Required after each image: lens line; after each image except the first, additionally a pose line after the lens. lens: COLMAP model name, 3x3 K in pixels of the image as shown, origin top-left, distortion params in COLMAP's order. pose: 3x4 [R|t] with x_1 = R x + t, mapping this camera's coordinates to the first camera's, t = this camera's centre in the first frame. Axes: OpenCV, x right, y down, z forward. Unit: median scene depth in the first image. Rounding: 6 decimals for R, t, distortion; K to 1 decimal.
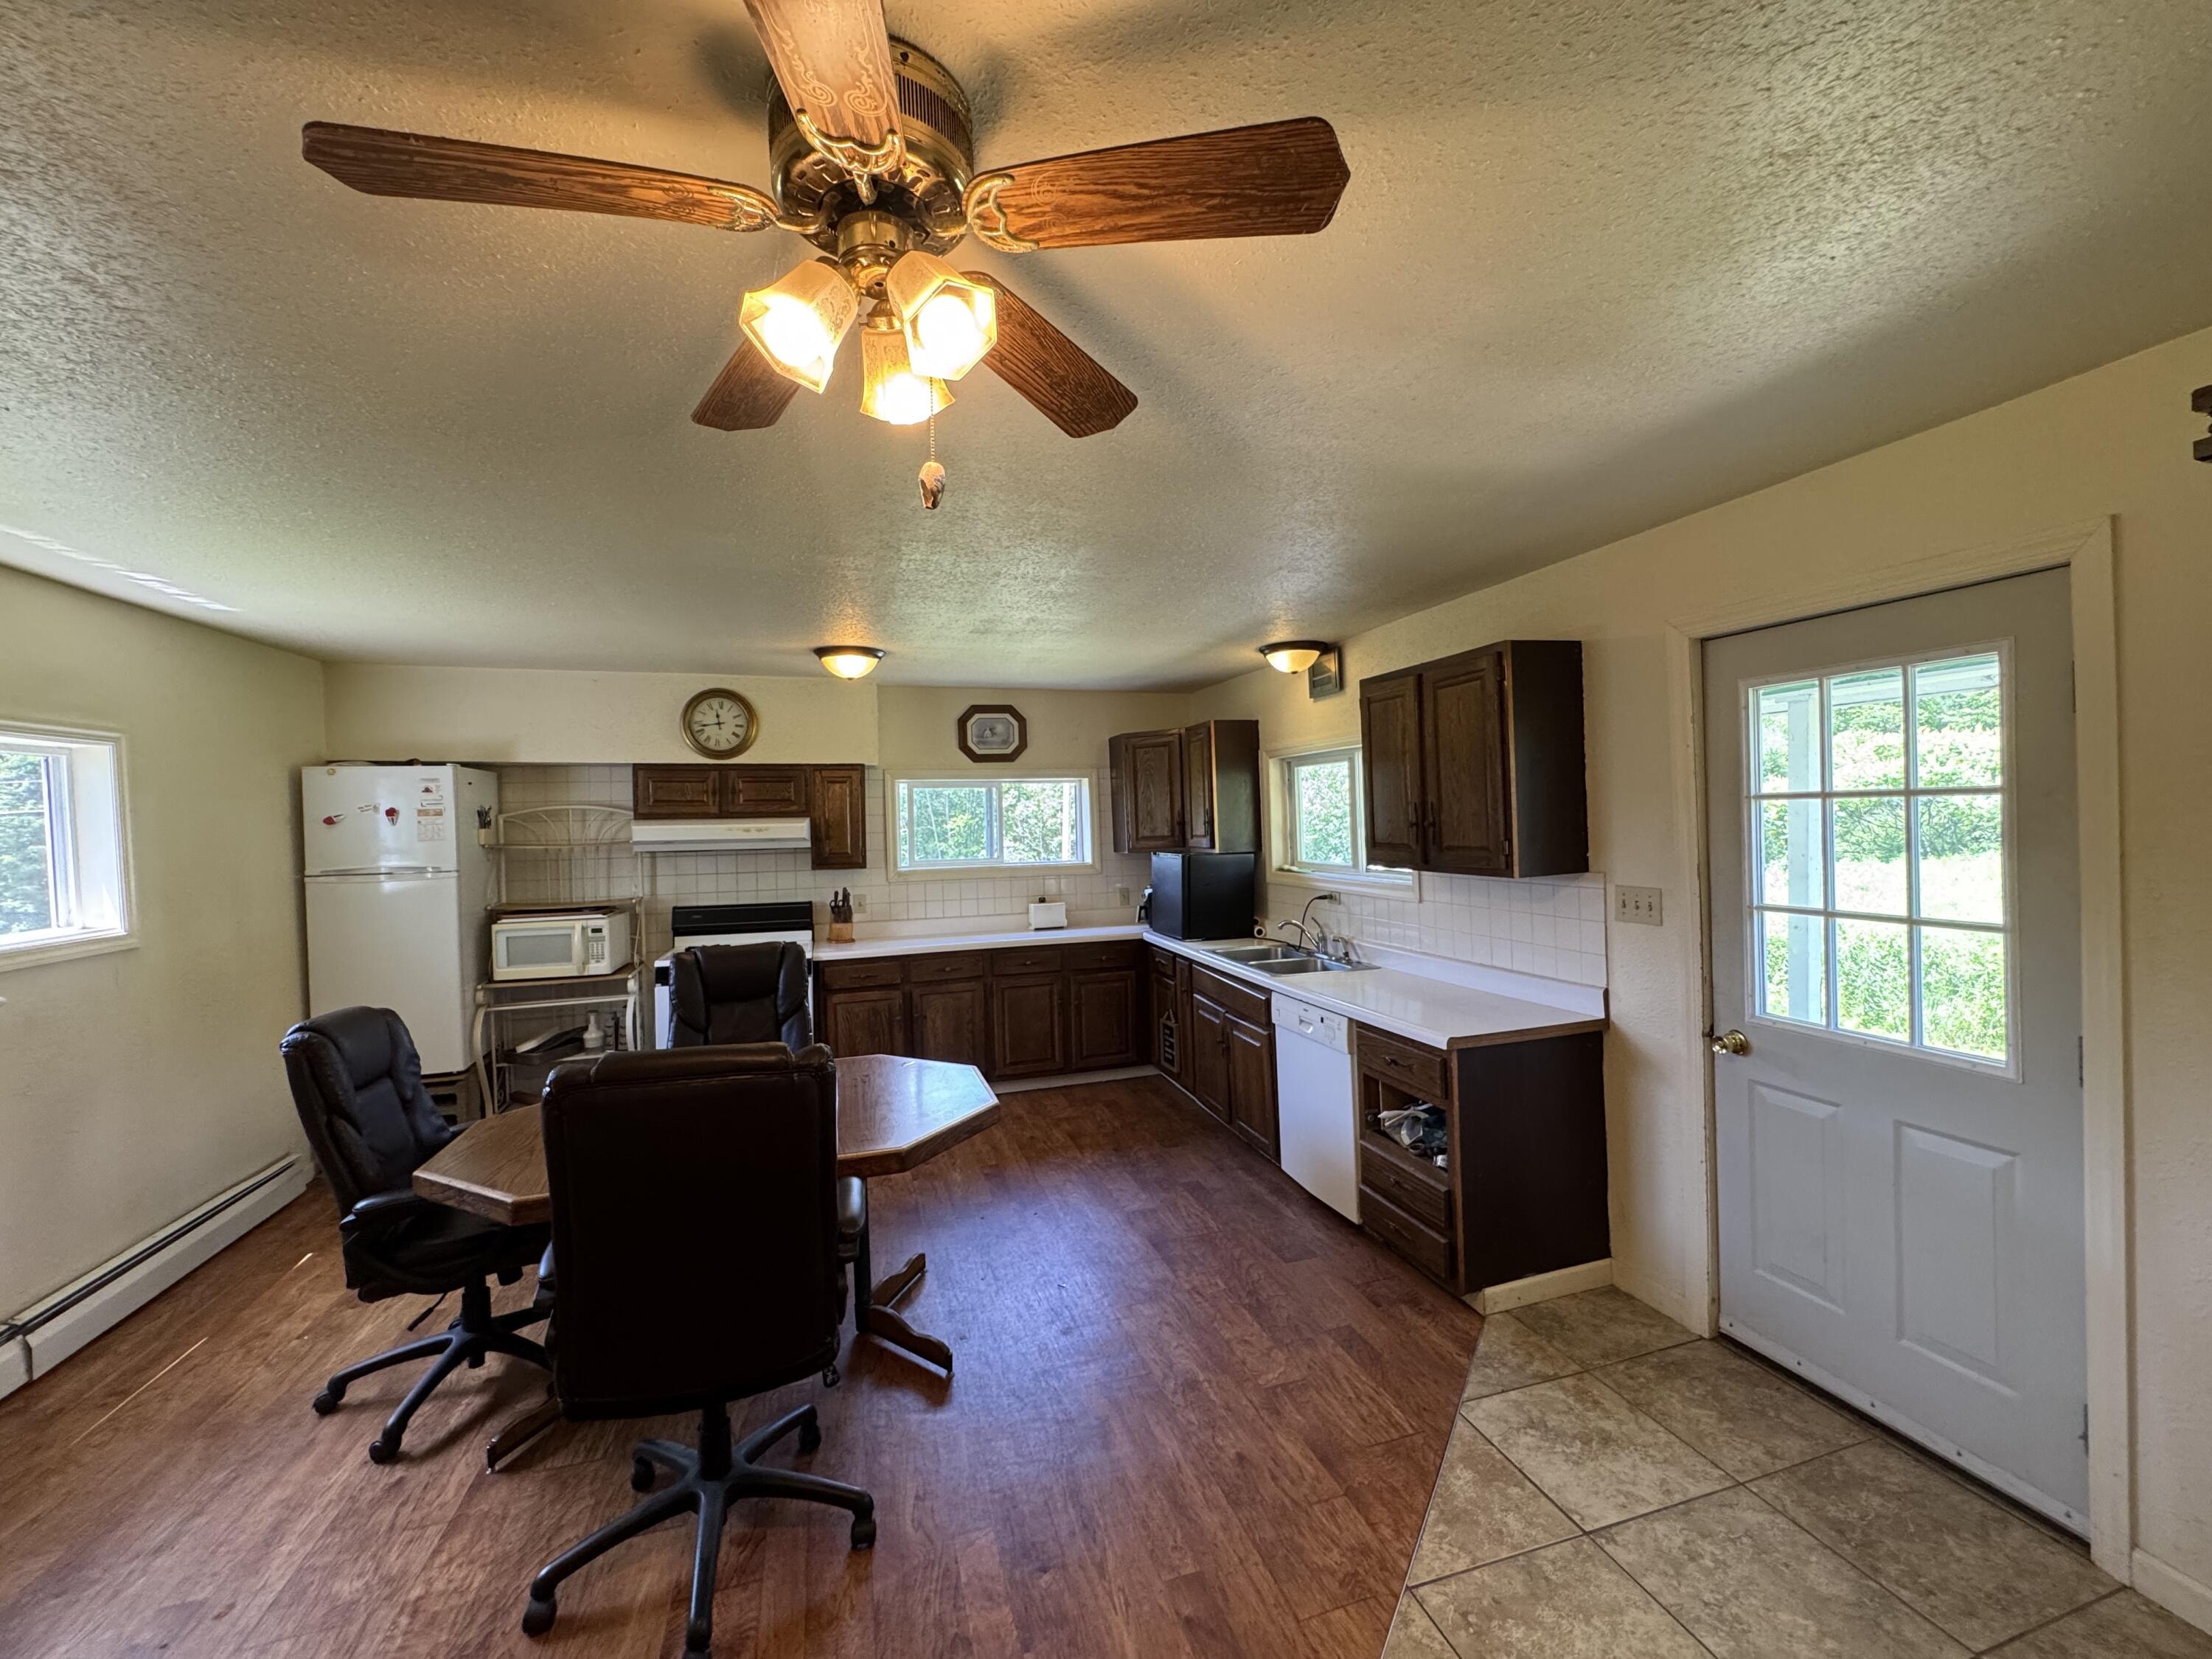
lens RADIAL K [[883.5, 0, 1108.4], [0, 883.5, 820.4], [0, 0, 1]] dist [0.000162, -0.000004]
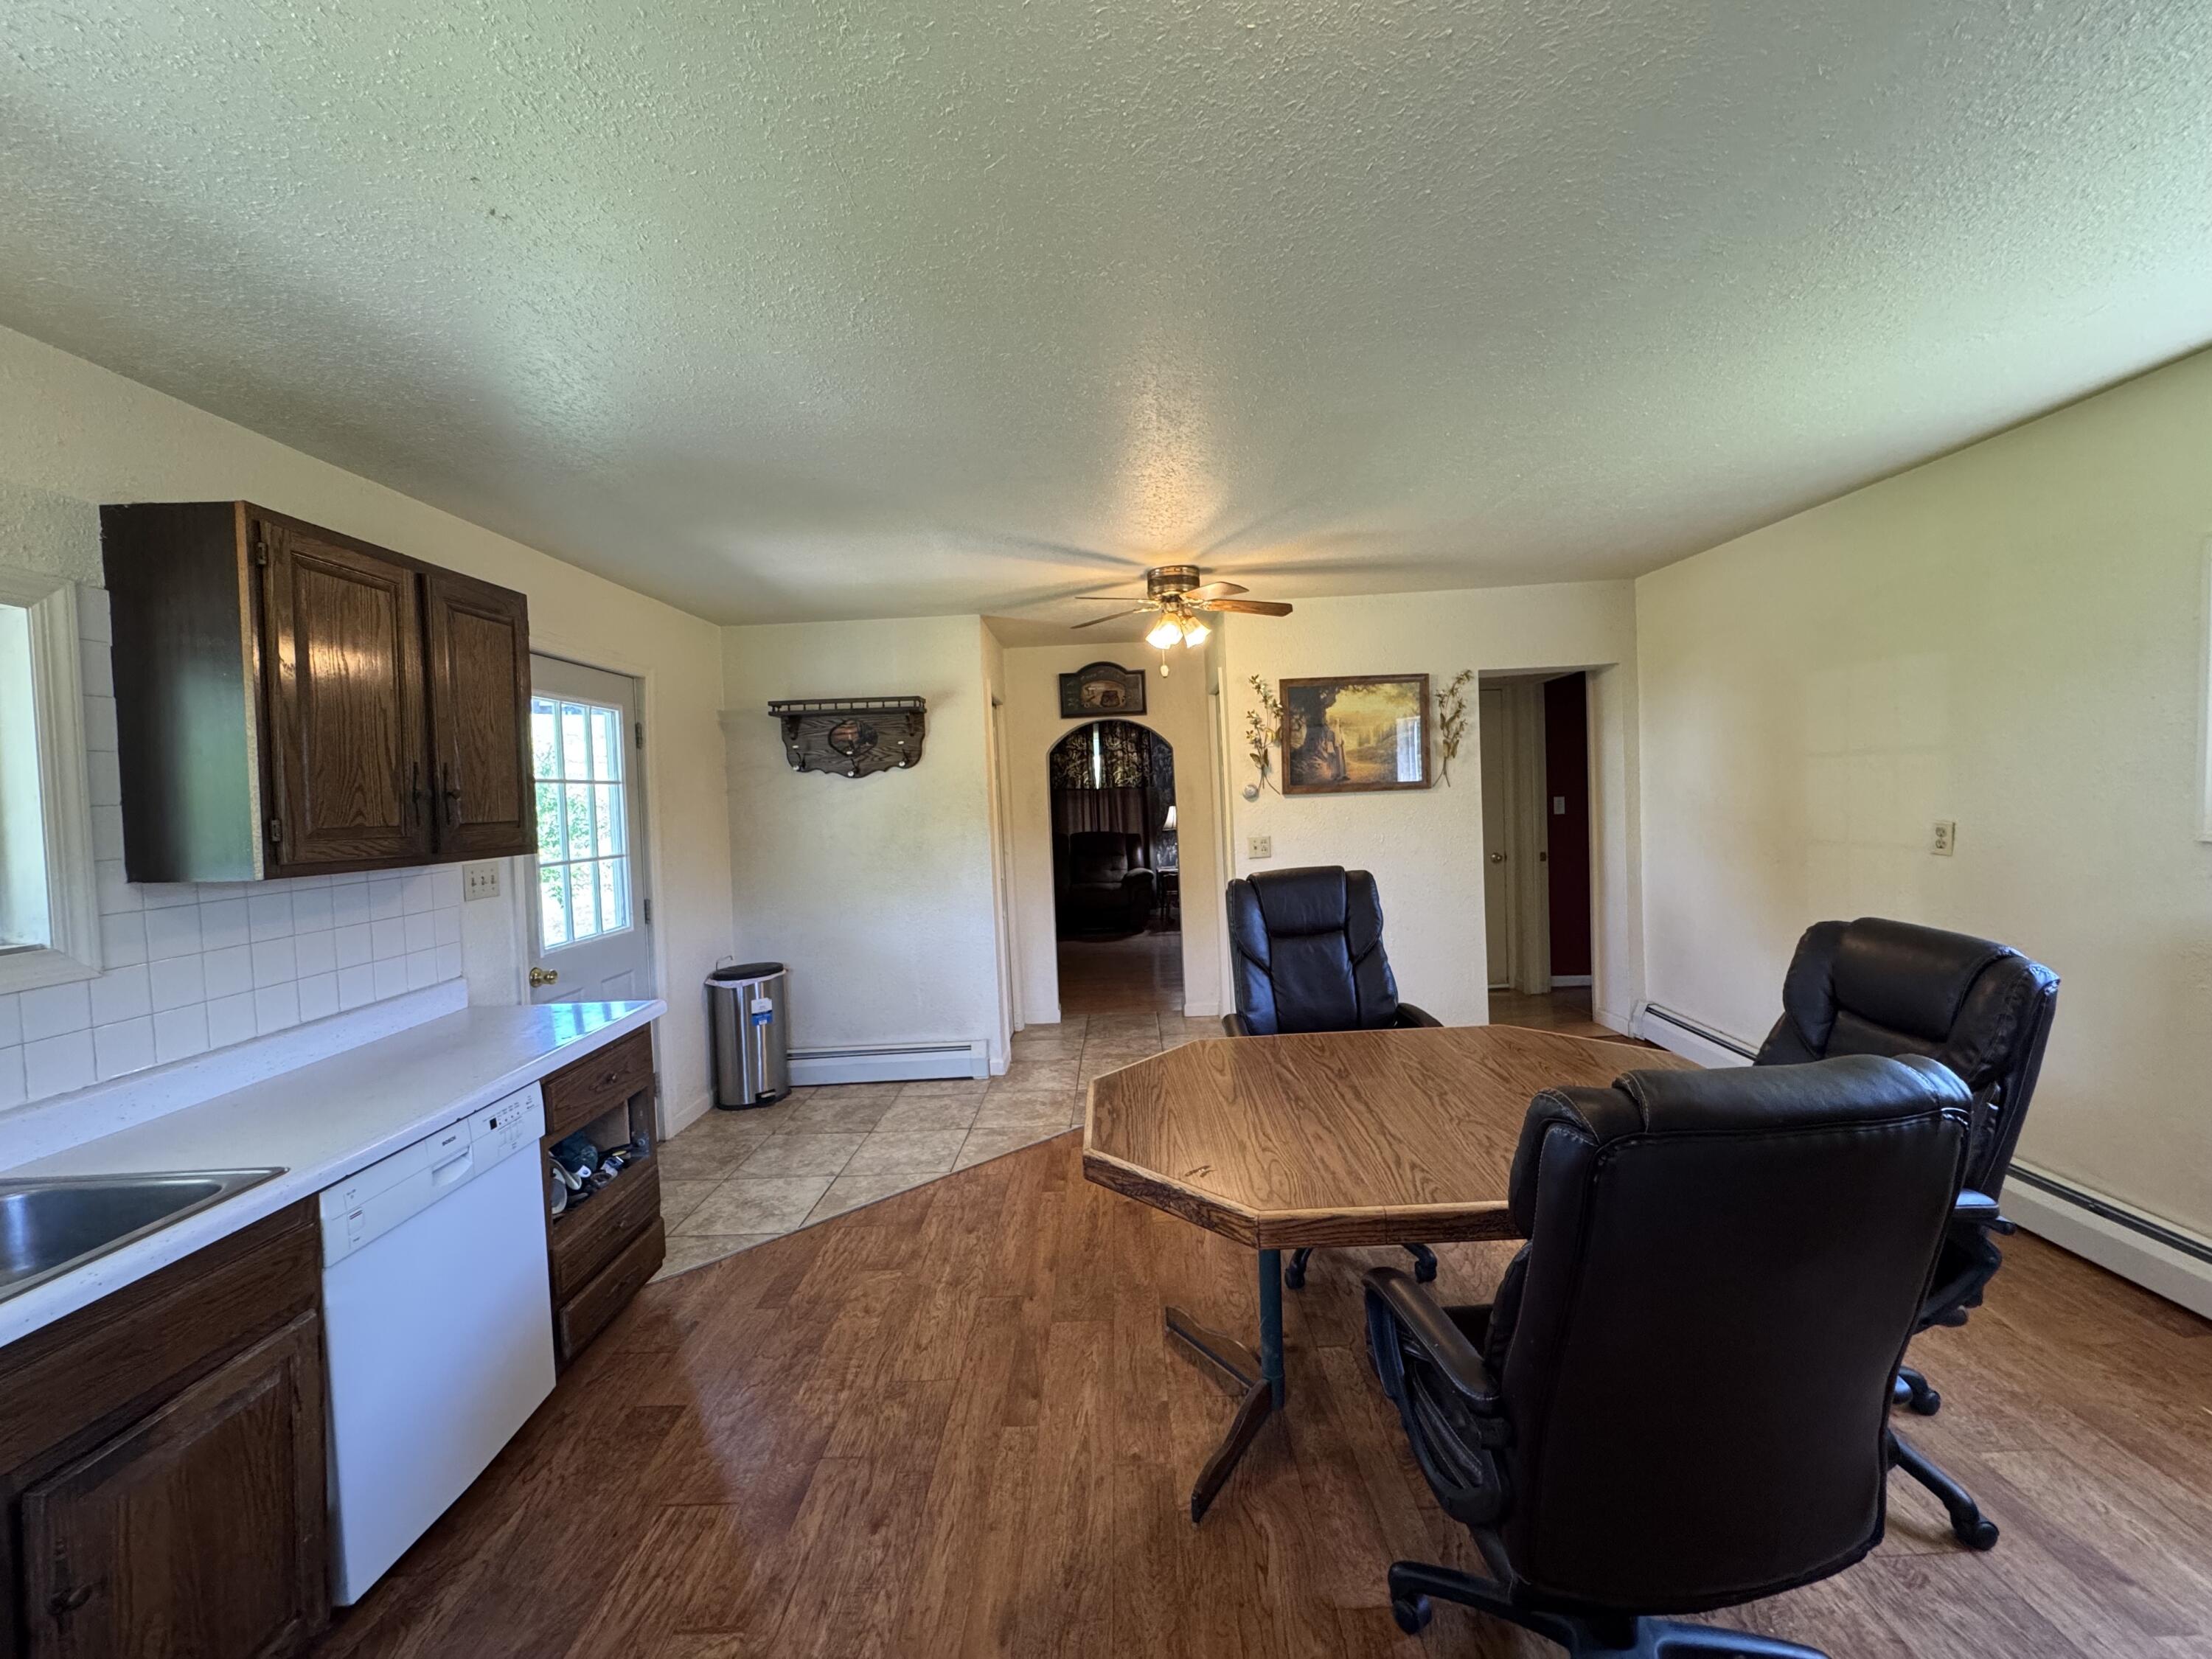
lens RADIAL K [[883.5, 0, 1108.4], [0, 883.5, 820.4], [0, 0, 1]] dist [0.000162, -0.000004]
pose [[-0.950736, 0.060576, 0.304025, -0.492919], [0.071014, 0.997201, 0.023382, 0.065447], [-0.301758, 0.043820, -0.952377, 2.139513]]
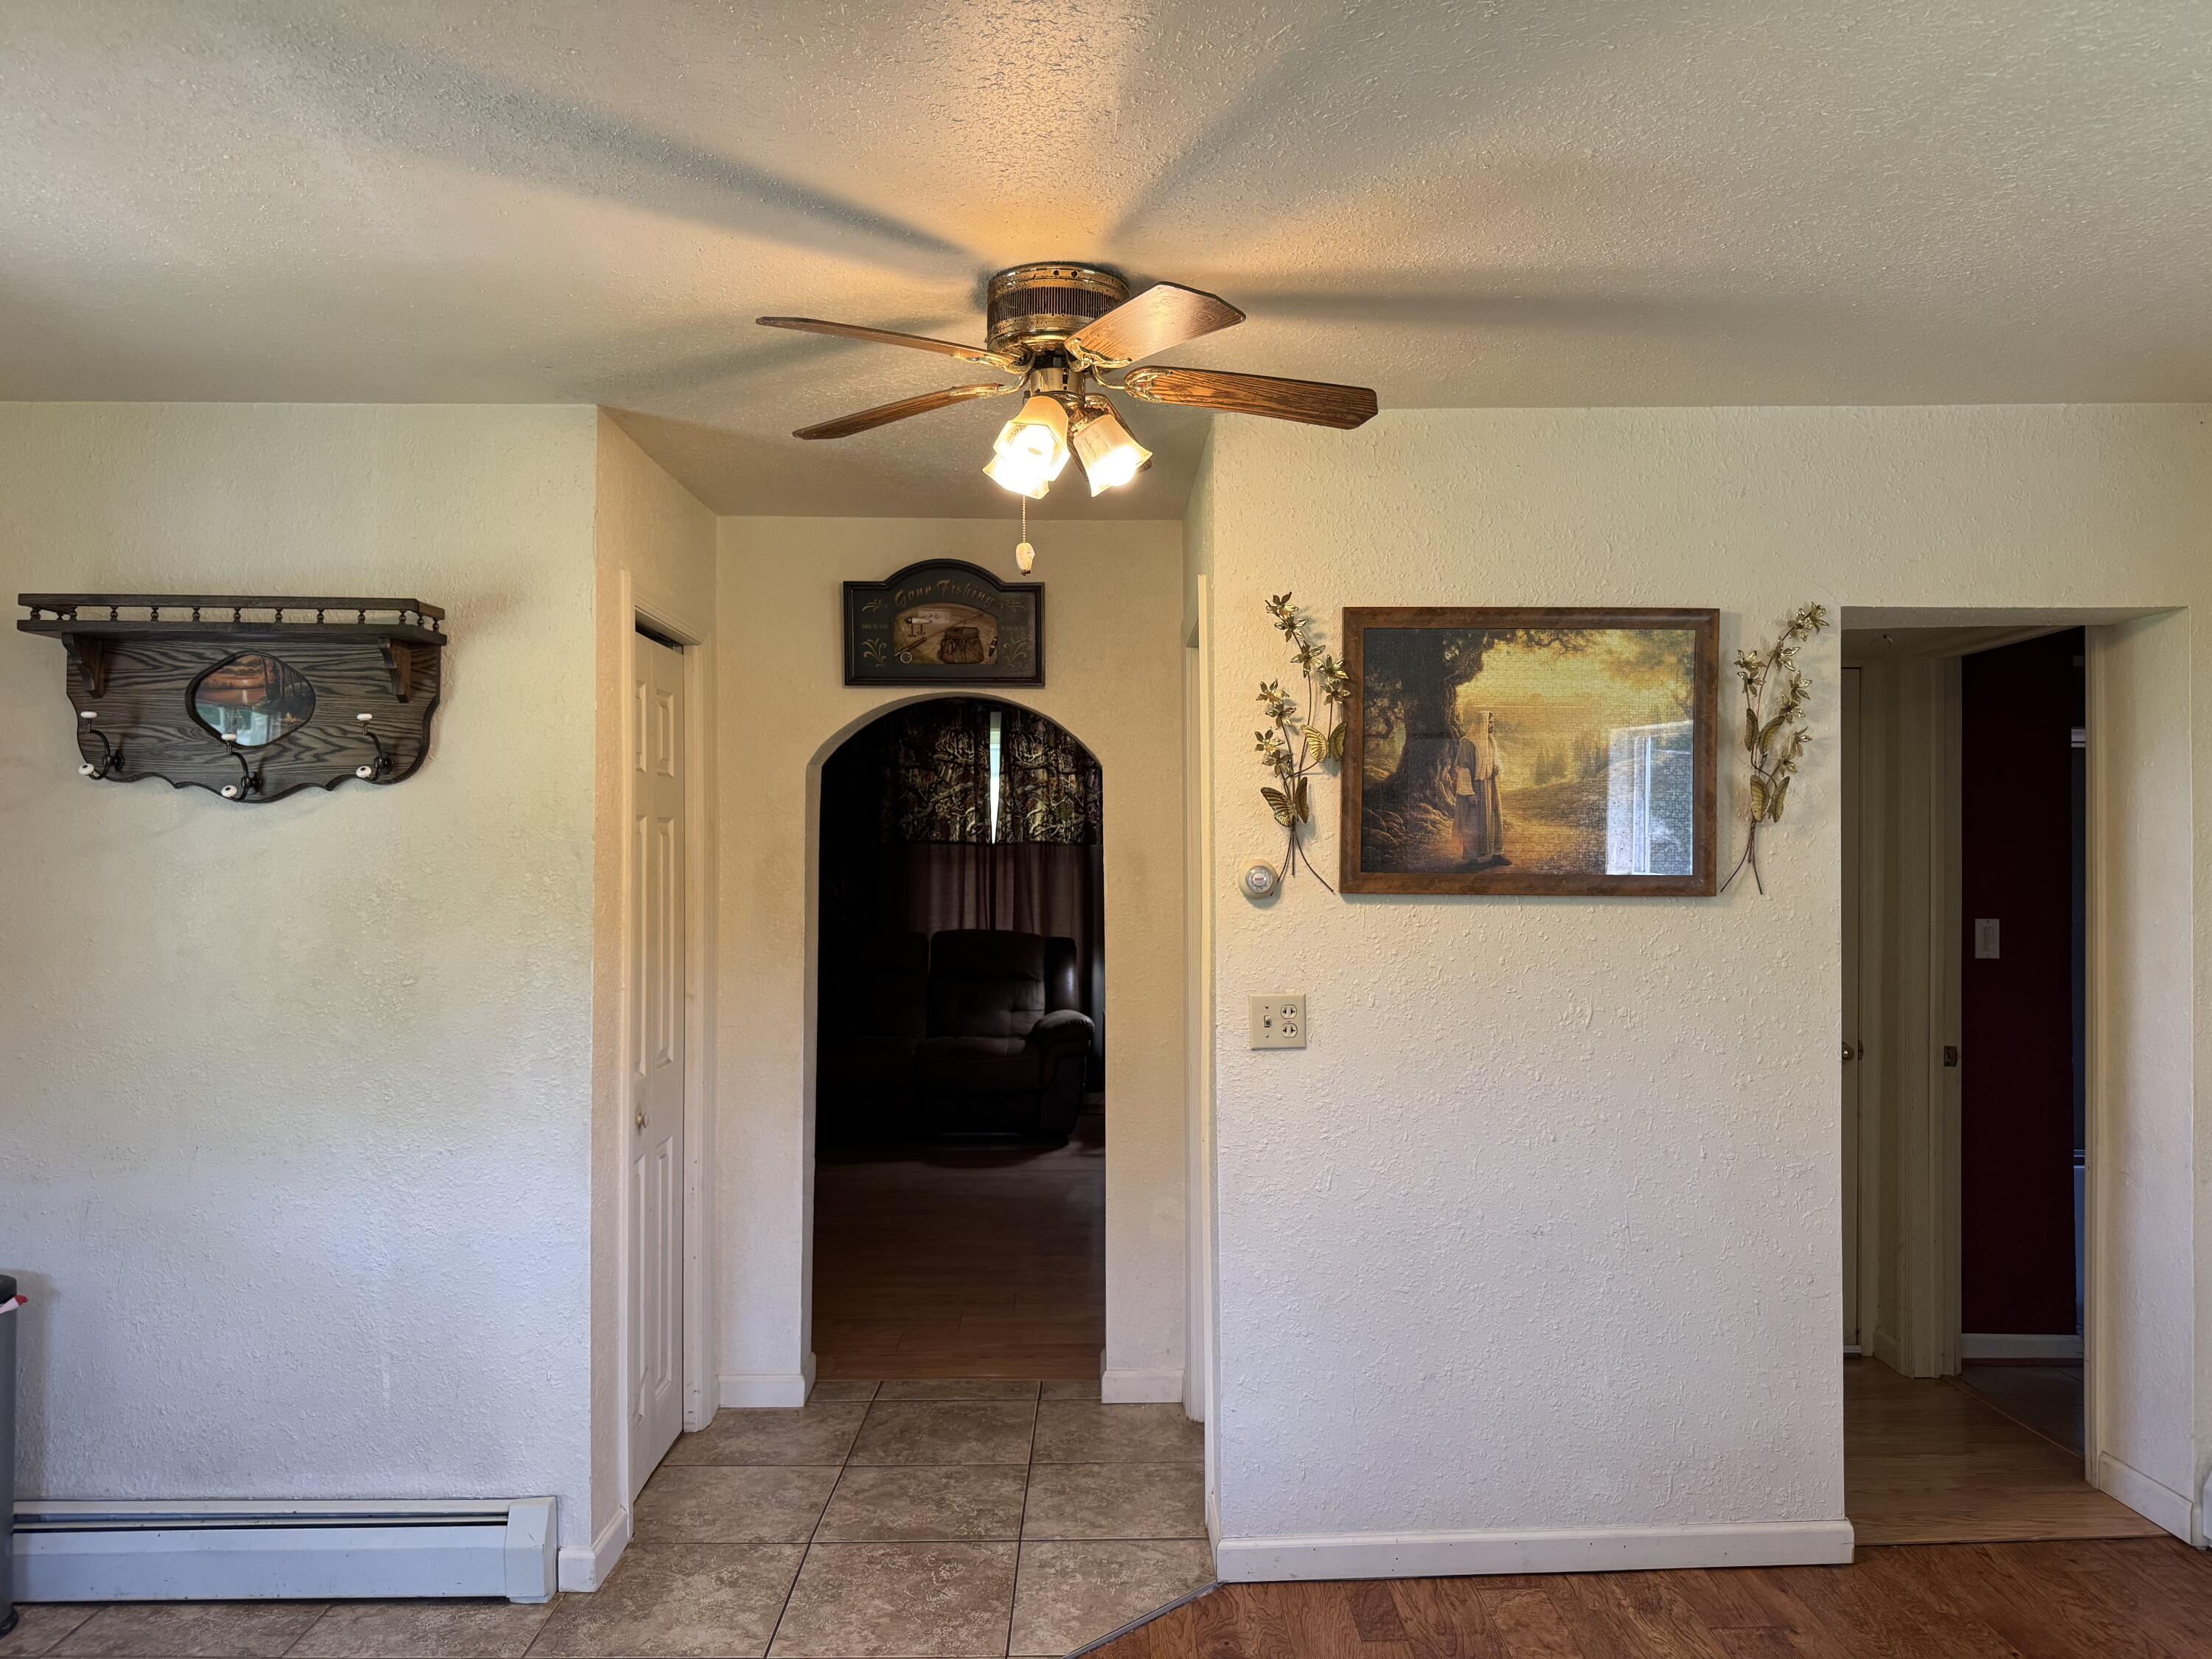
lens RADIAL K [[1539.7, 0, 1106.0], [0, 1539.7, 829.5], [0, 0, 1]] dist [0.102867, -0.119068]
pose [[-0.958513, 0.028471, 0.283624, -0.458073], [0.024988, 0.999561, -0.015892, 0.039915], [-0.283952, -0.008146, -0.958804, 1.505320]]
